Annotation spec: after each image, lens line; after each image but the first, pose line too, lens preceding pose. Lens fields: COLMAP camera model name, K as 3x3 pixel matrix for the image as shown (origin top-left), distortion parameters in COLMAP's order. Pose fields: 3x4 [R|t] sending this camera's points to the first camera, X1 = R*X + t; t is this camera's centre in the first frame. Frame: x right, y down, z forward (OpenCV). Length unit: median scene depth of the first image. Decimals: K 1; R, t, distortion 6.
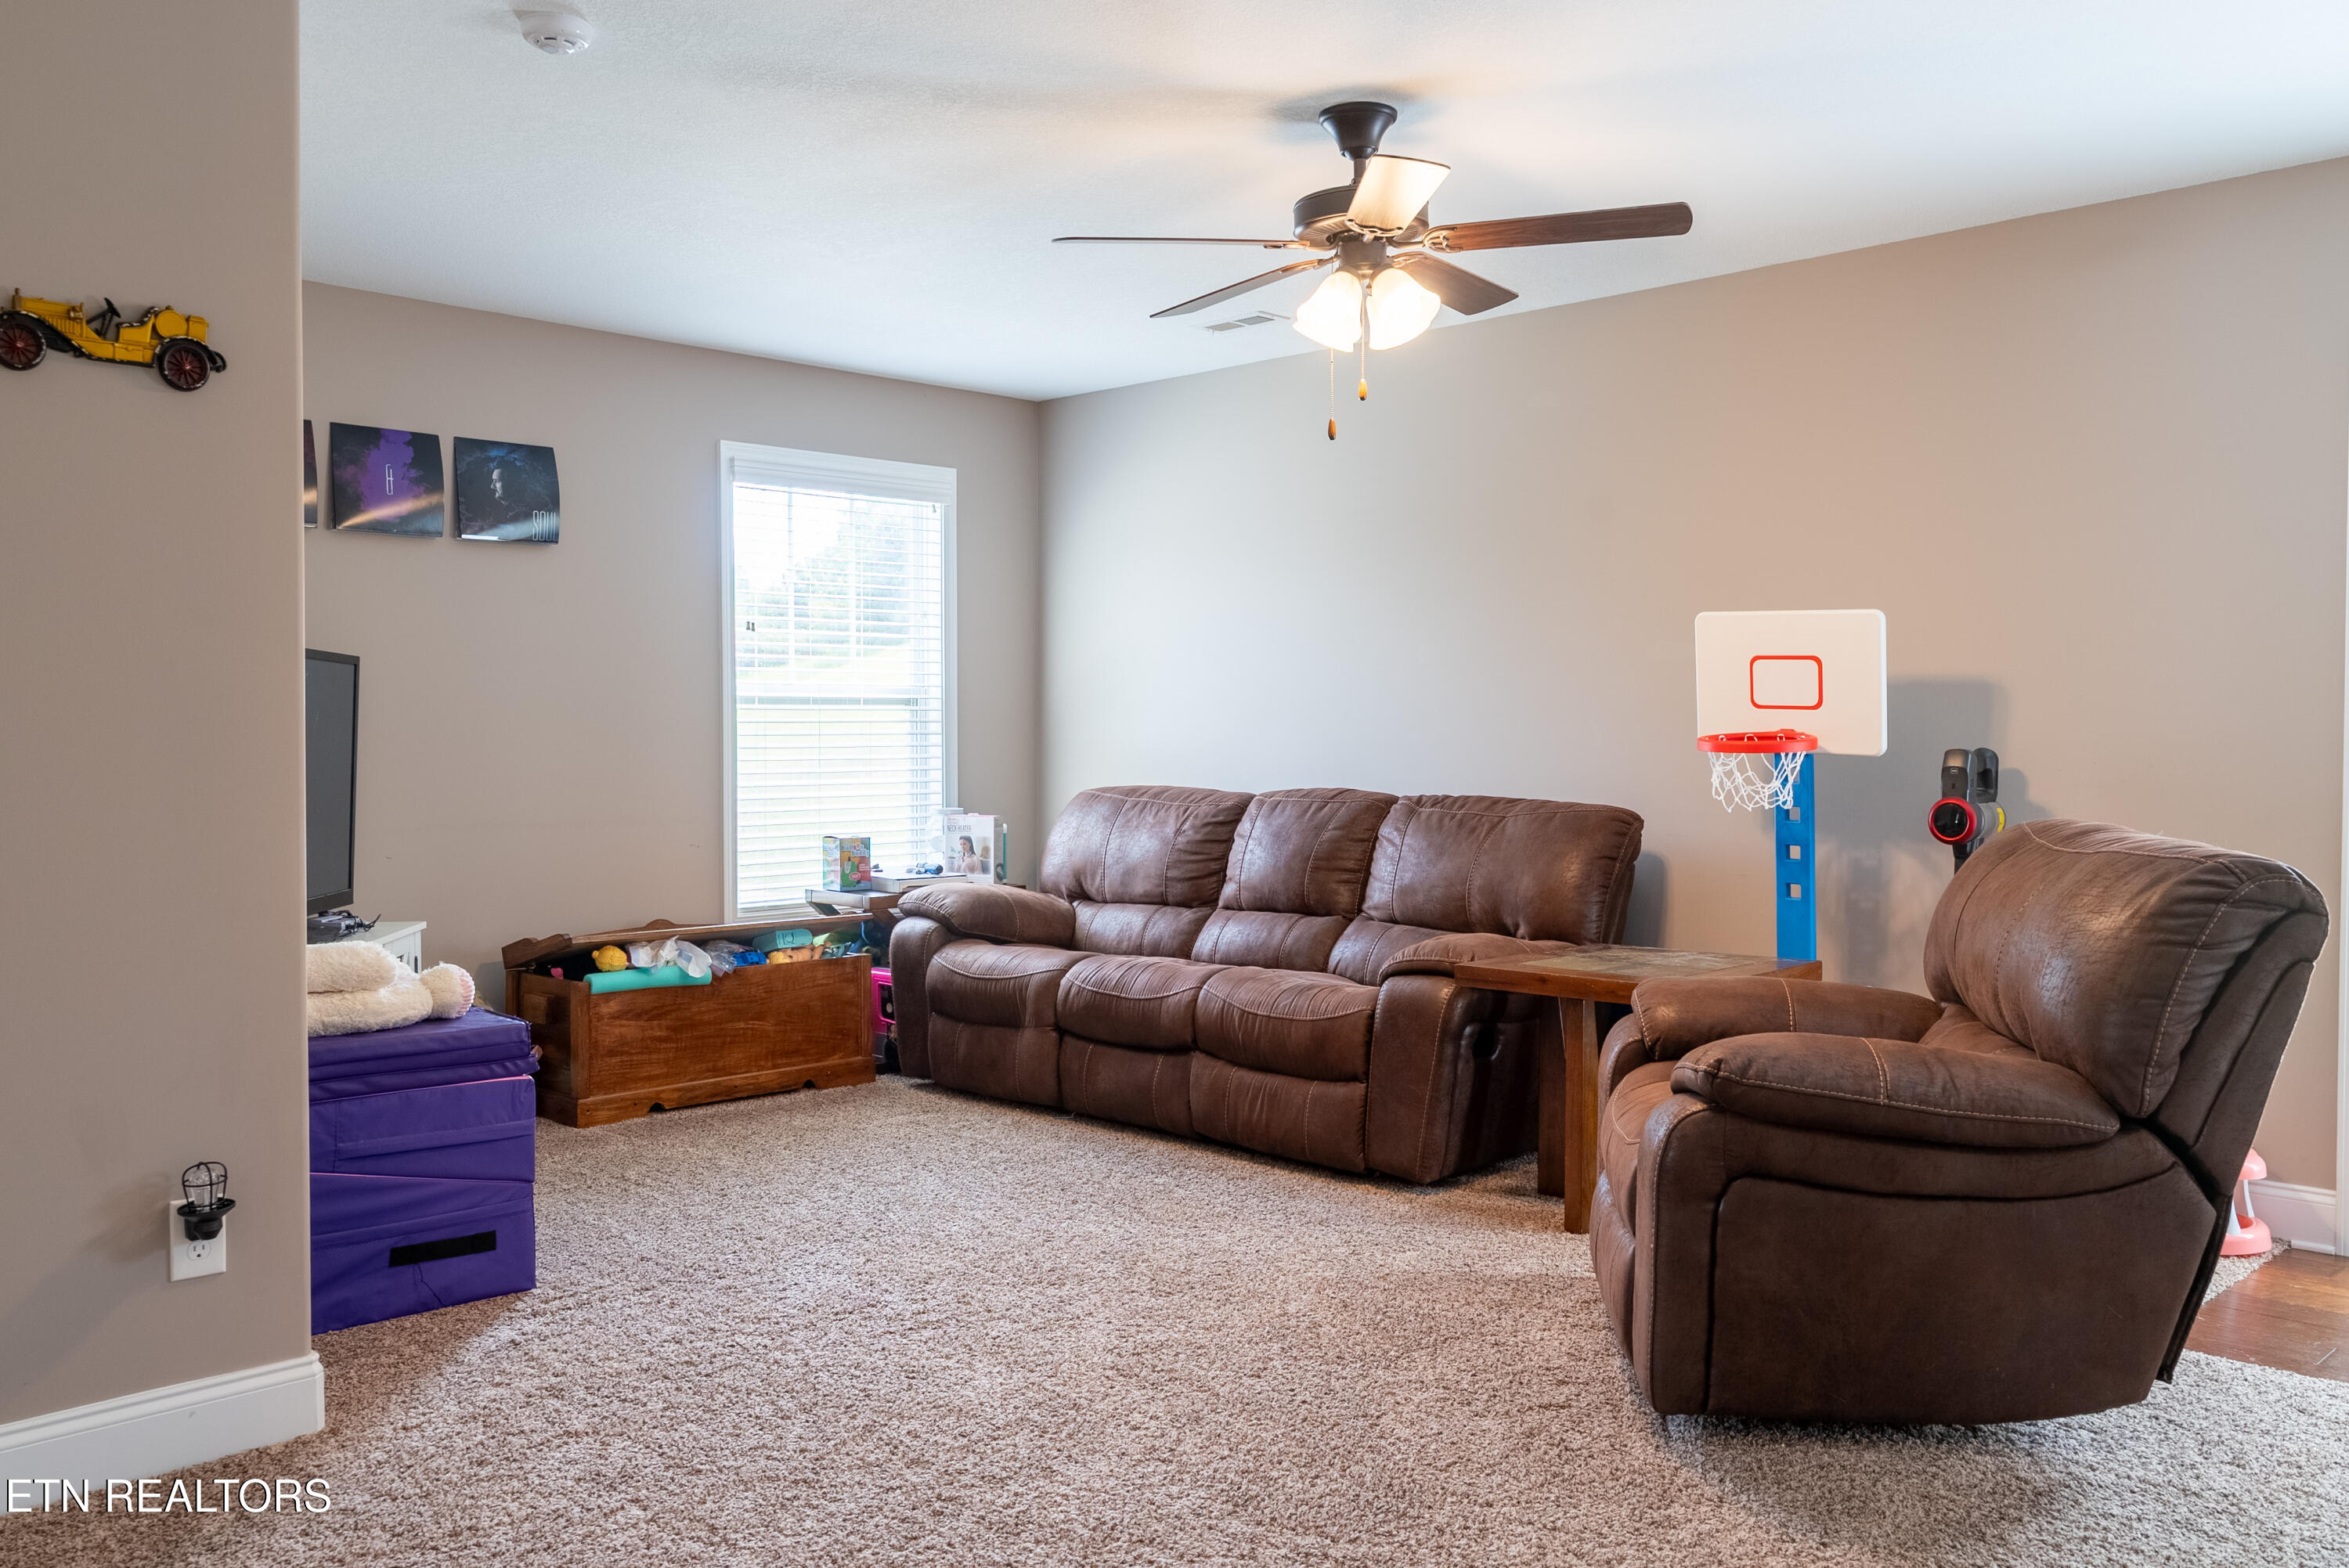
lens RADIAL K [[1882.7, 0, 1181.9], [0, 1882.7, 782.1], [0, 0, 1]] dist [-0.001531, 0.000066]
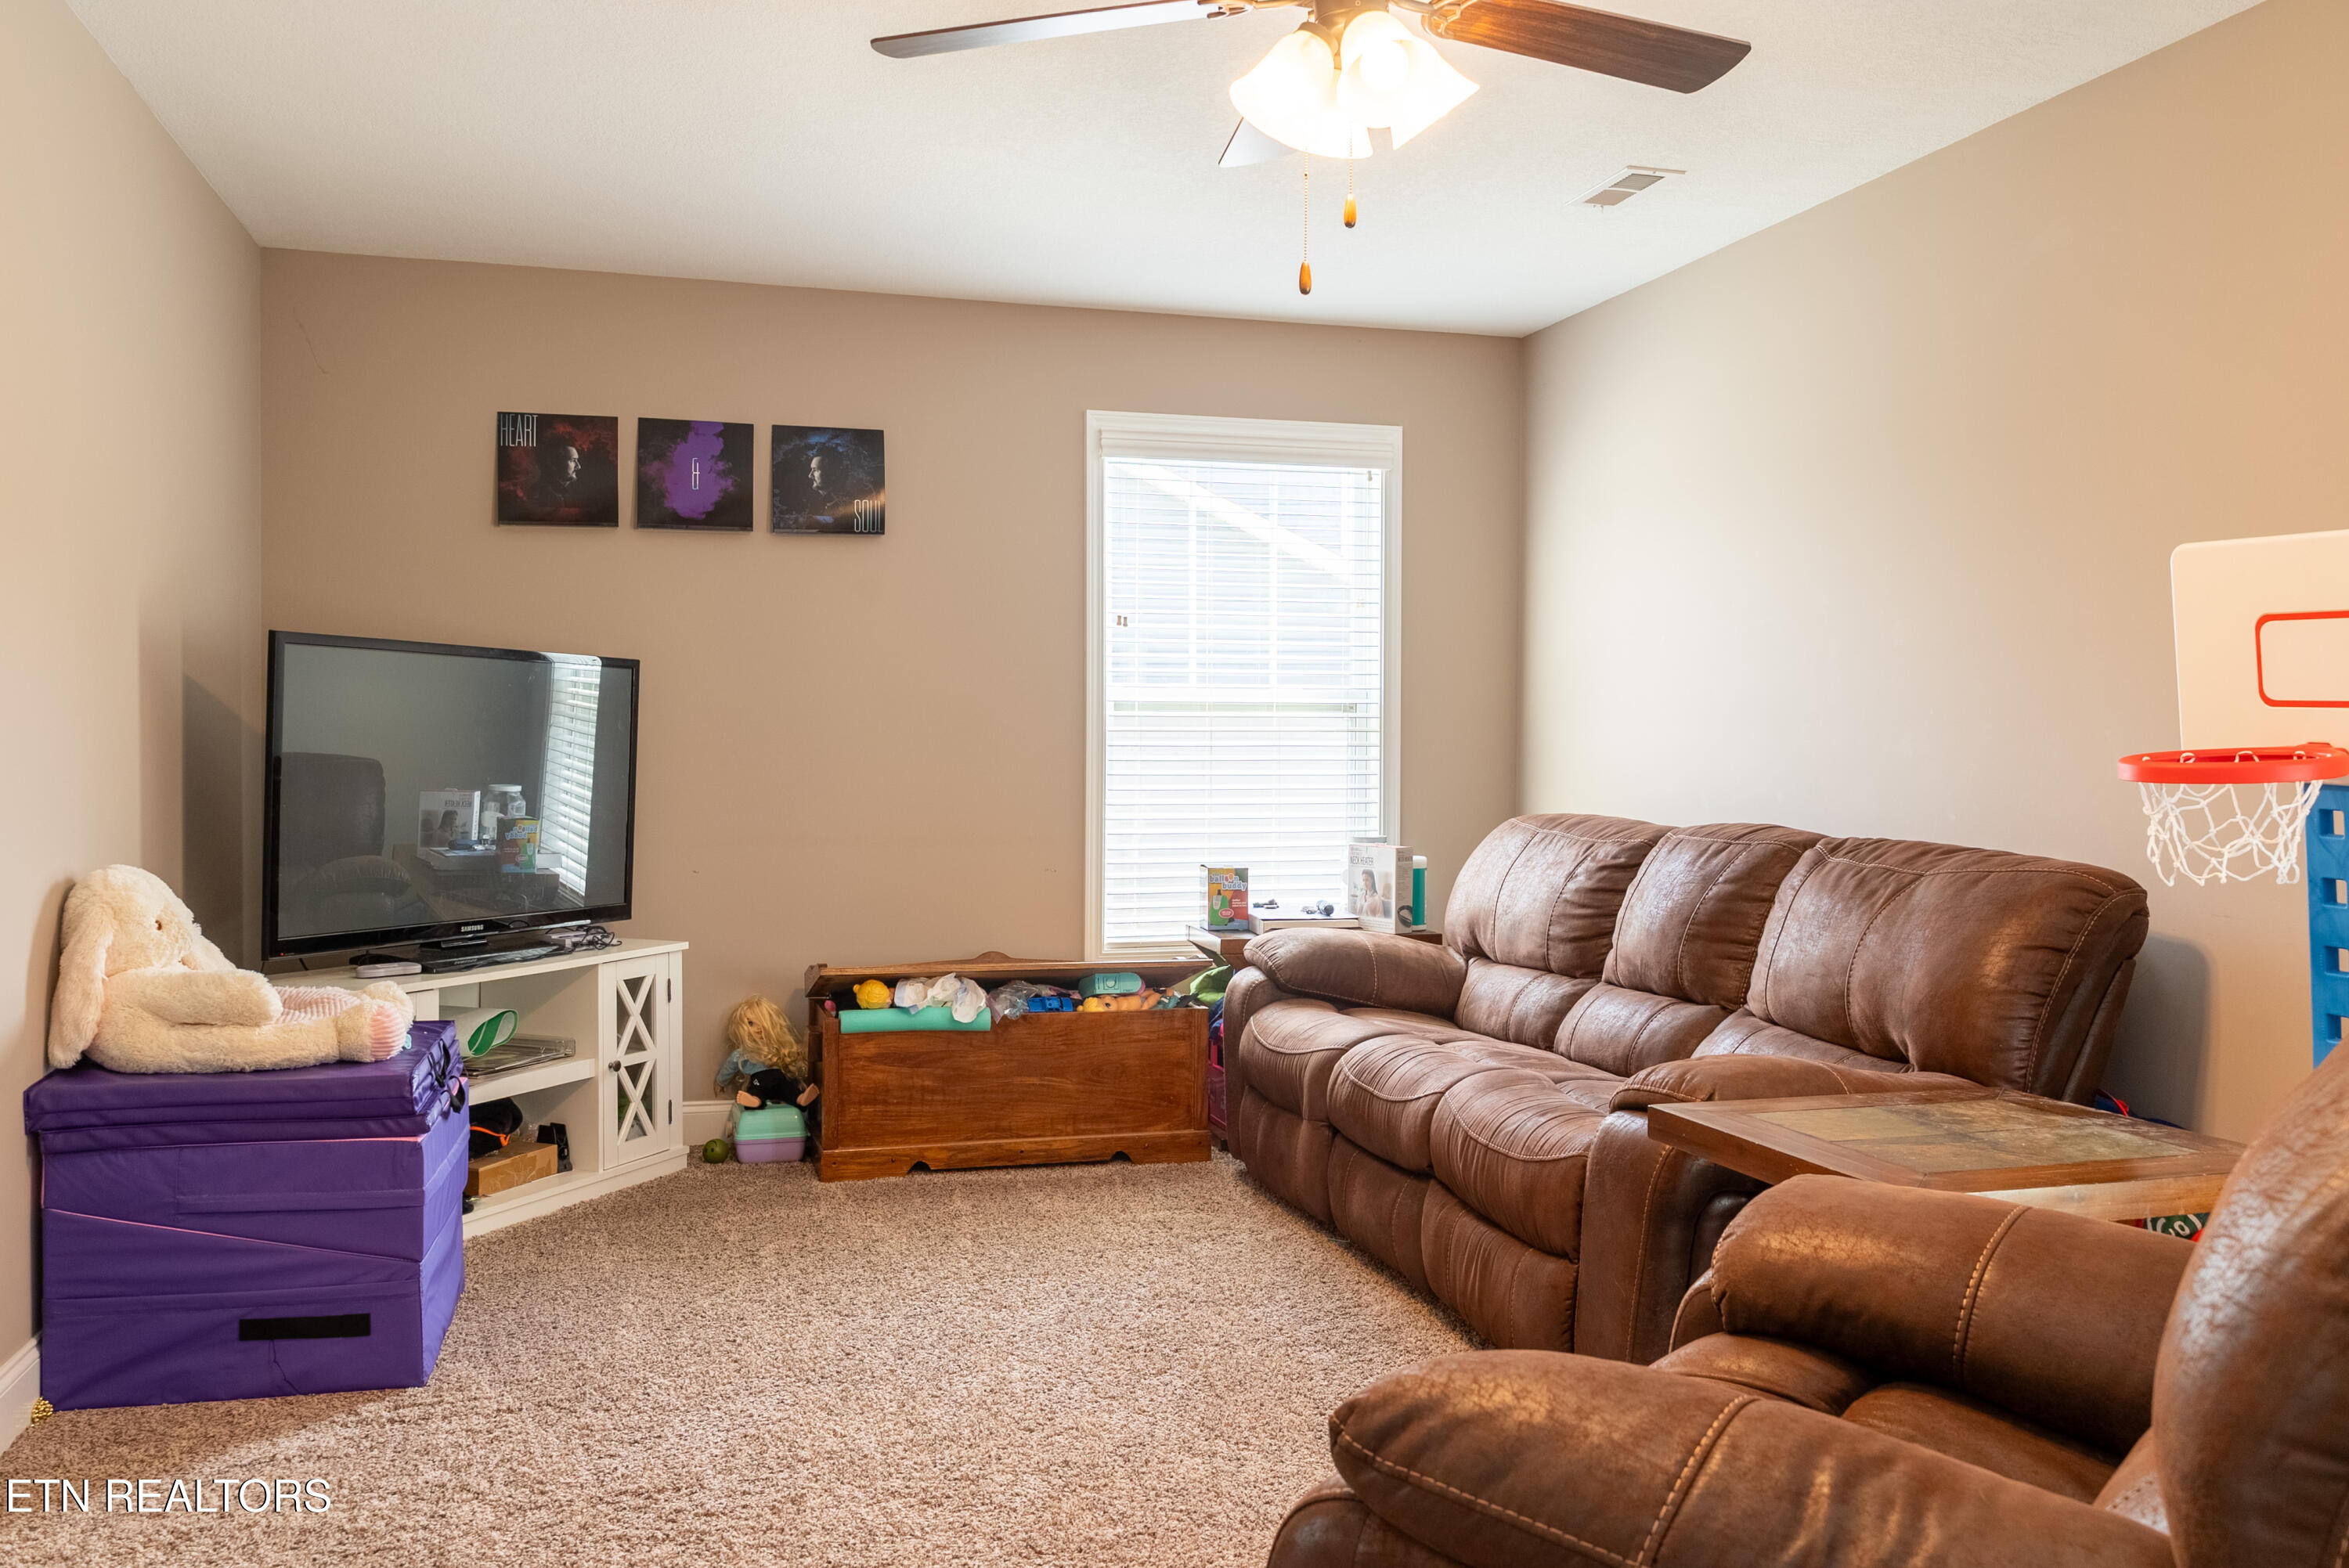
lens RADIAL K [[1882.7, 0, 1181.9], [0, 1882.7, 782.1], [0, 0, 1]] dist [-0.001531, 0.000066]
pose [[0.869955, 0.015109, -0.492899, 0.256231], [-0.019067, 0.999814, -0.003006, -0.006800], [0.492762, 0.012013, 0.870081, 0.288011]]
